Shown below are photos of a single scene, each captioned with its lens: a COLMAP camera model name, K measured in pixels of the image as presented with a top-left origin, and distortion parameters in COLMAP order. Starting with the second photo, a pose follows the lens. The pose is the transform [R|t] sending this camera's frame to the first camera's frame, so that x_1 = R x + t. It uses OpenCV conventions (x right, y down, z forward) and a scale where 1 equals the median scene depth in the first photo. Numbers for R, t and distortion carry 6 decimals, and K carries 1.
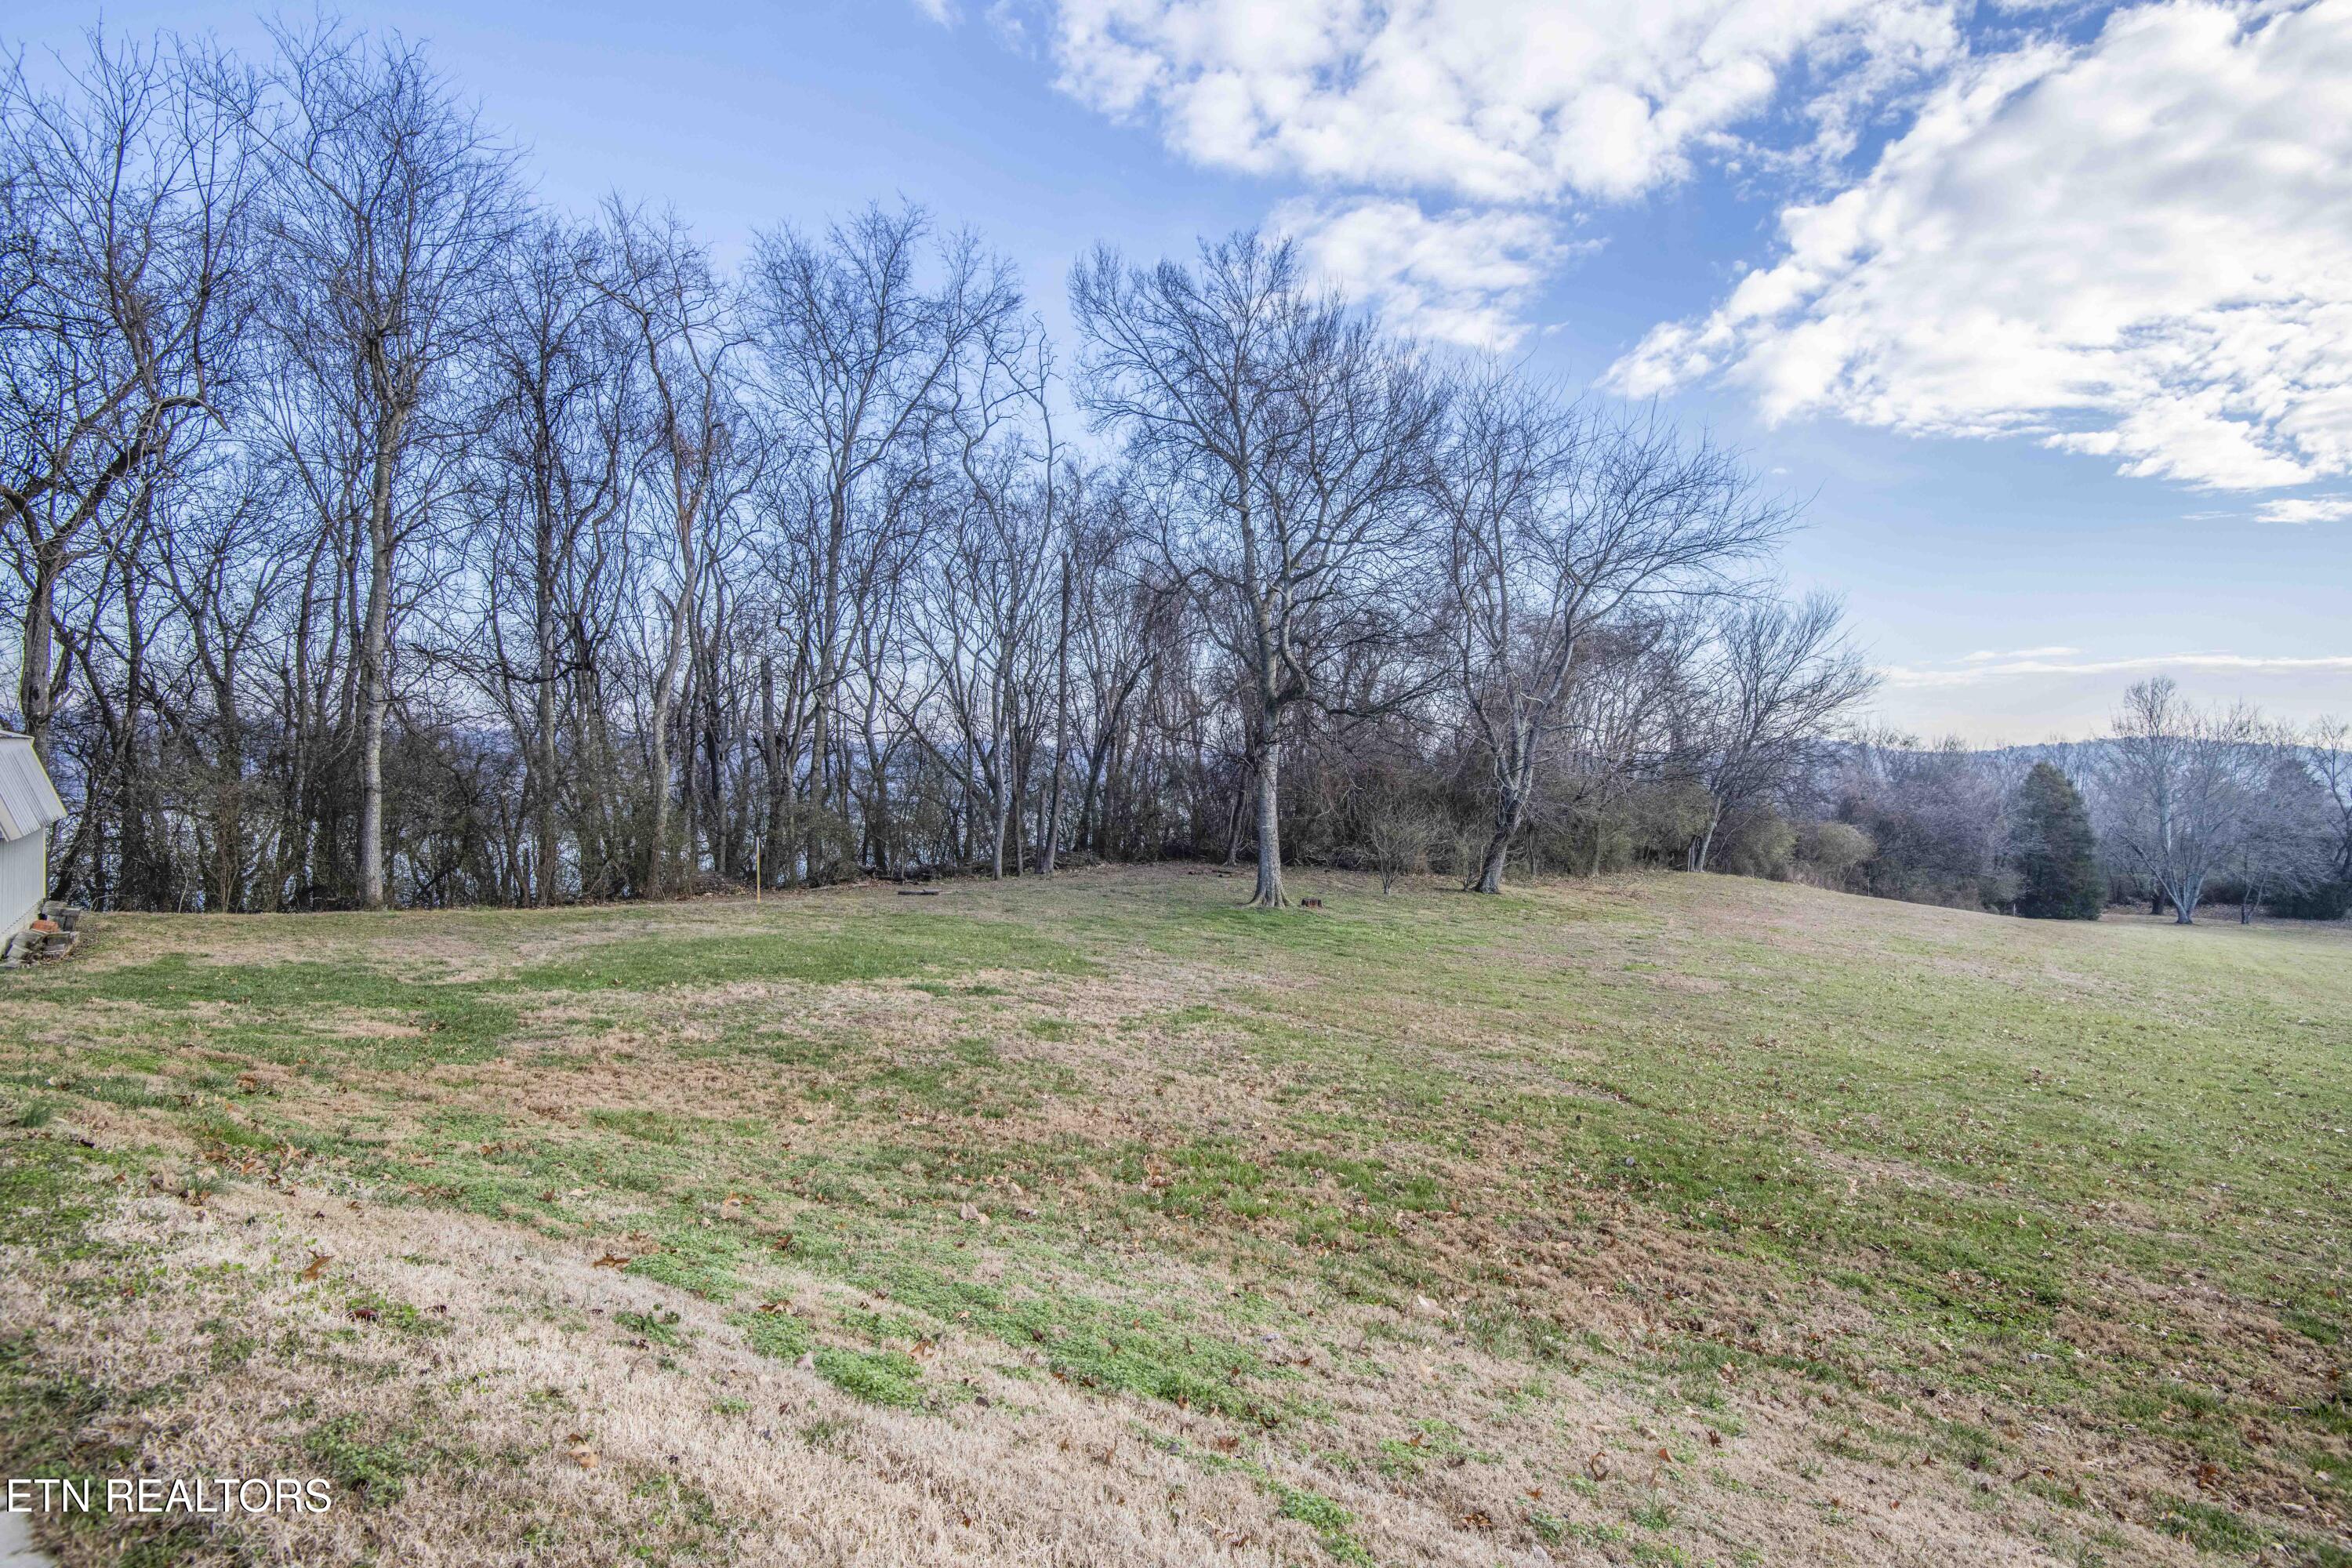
lens RADIAL K [[1087.5, 0, 1180.0], [0, 1087.5, 781.7], [0, 0, 1]] dist [-0.025271, -0.010856]
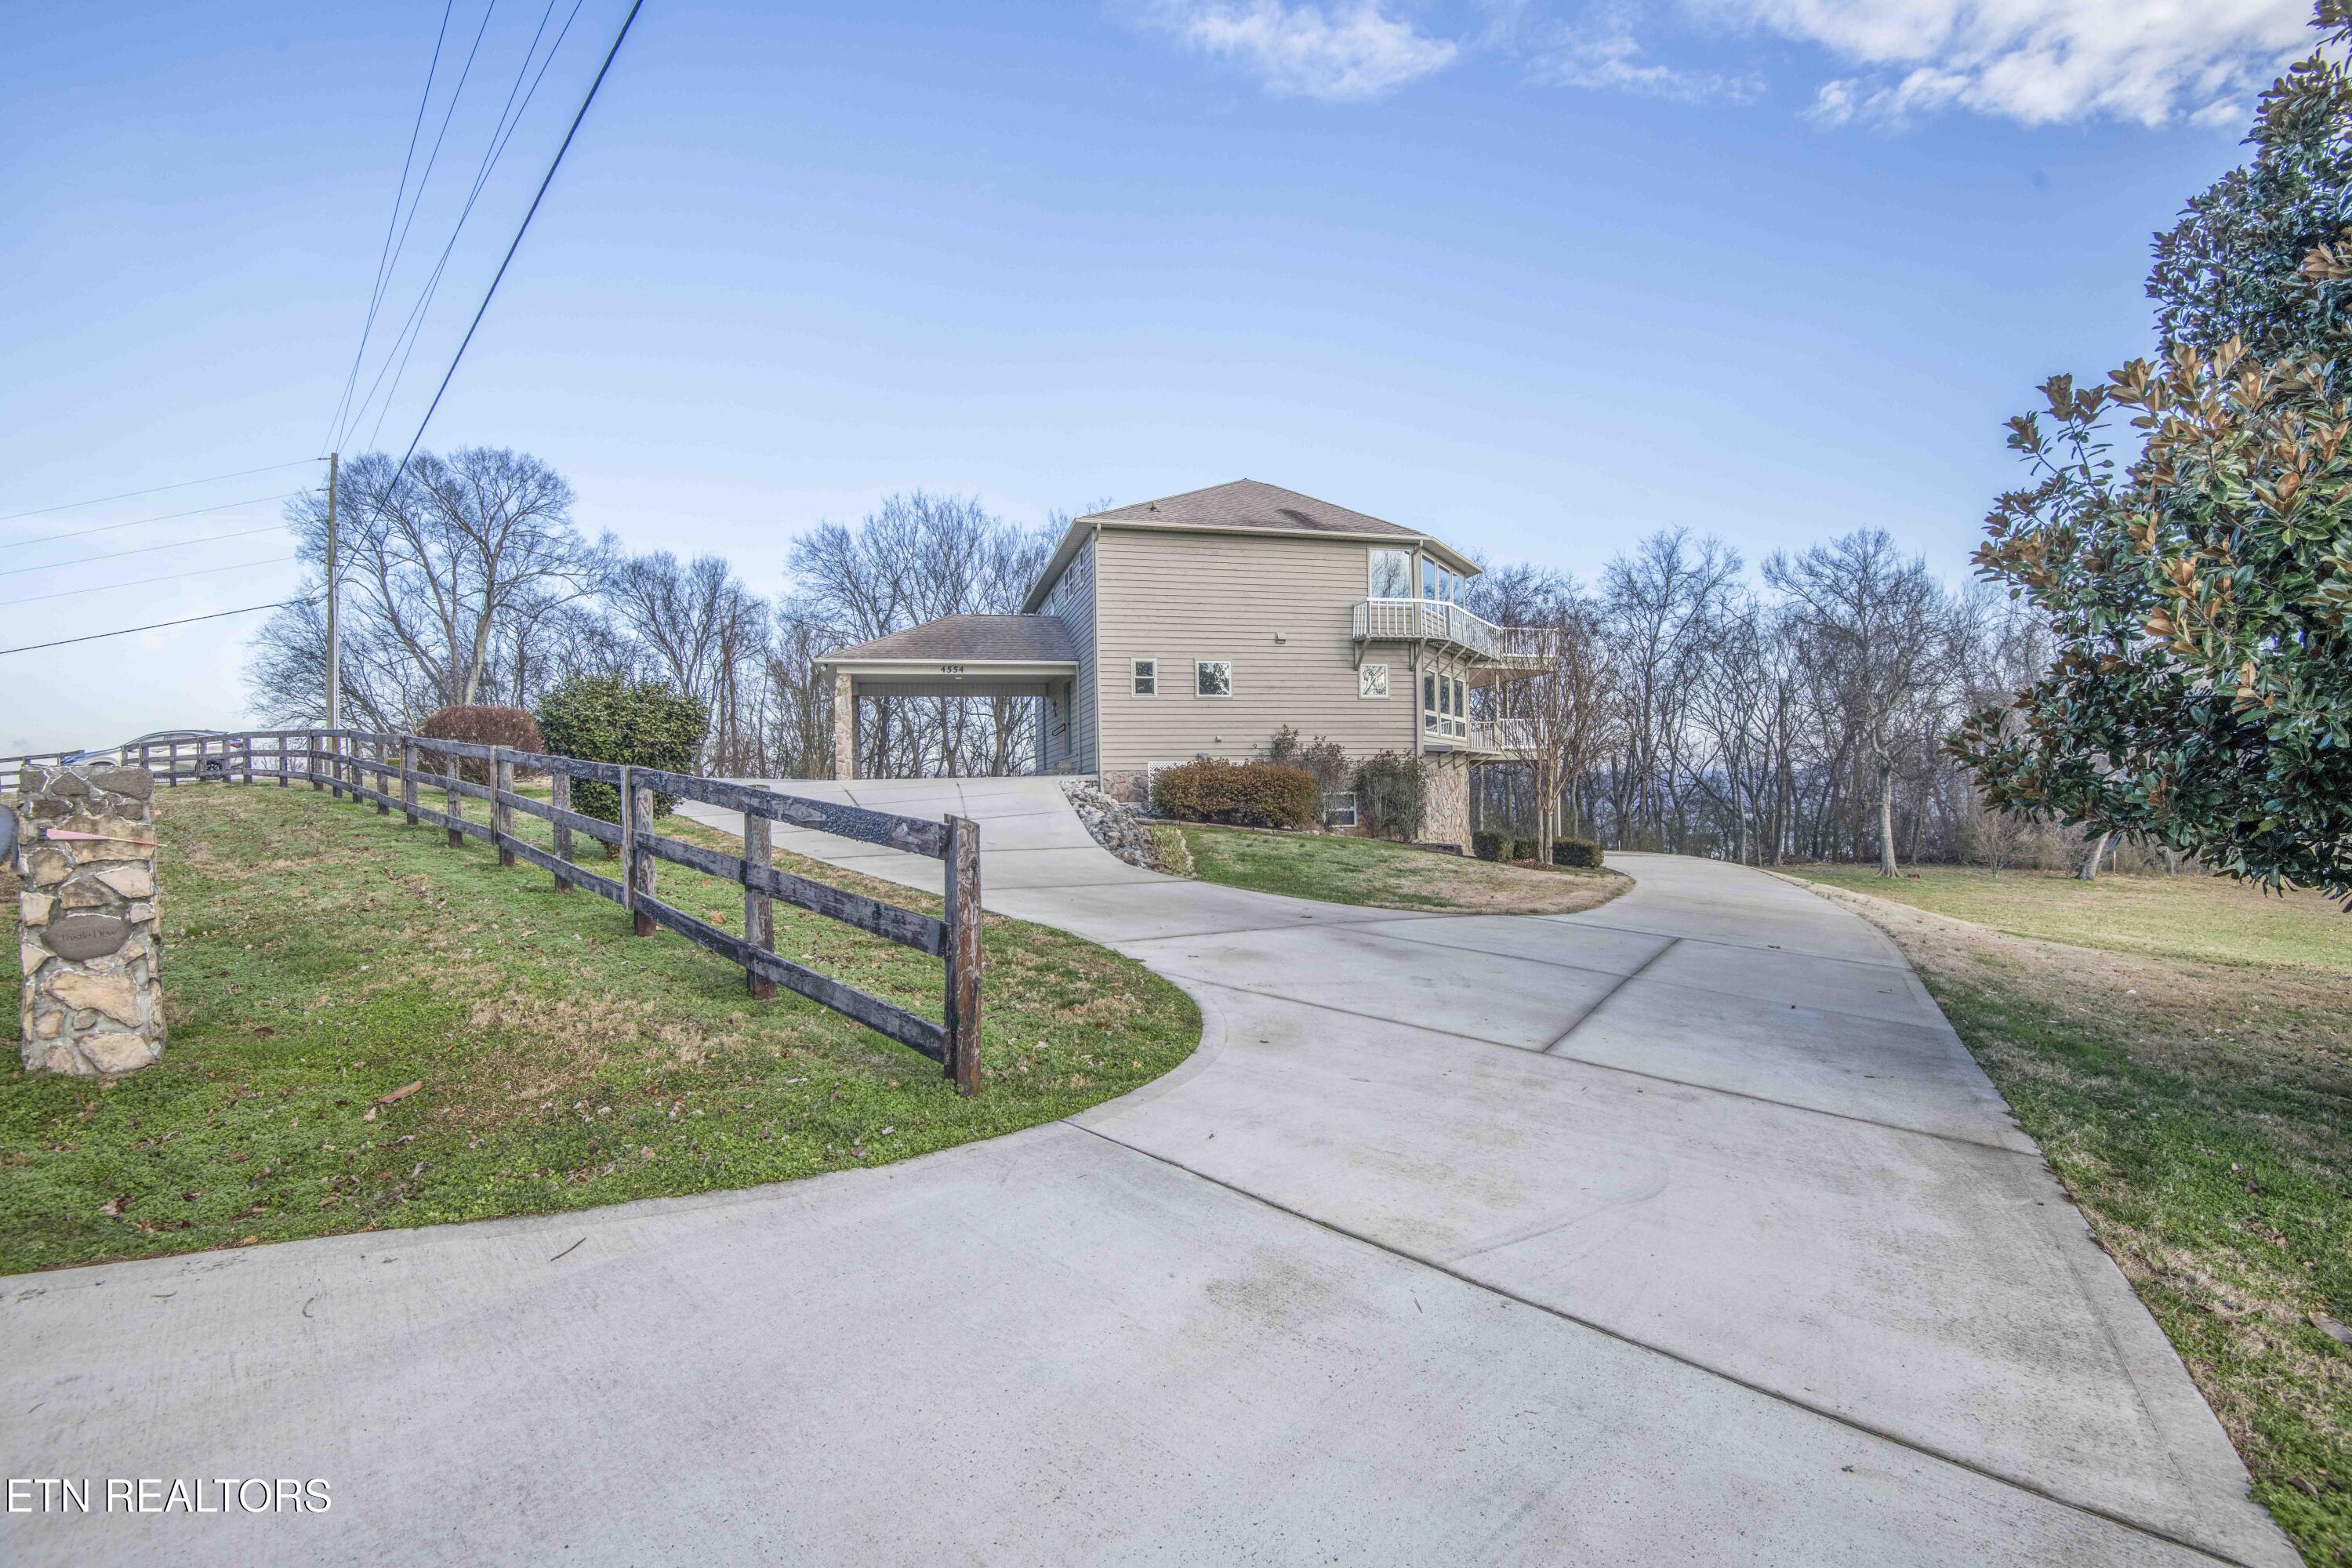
lens RADIAL K [[1087.5, 0, 1175.2], [0, 1087.5, 783.2], [0, 0, 1]] dist [-0.025271, -0.010856]
pose [[0.750994, -0.041956, -0.658975, 0.360659], [0.030676, 0.999119, -0.028654, -0.031321], [0.659596, 0.001305, 0.751619, -1.159942]]
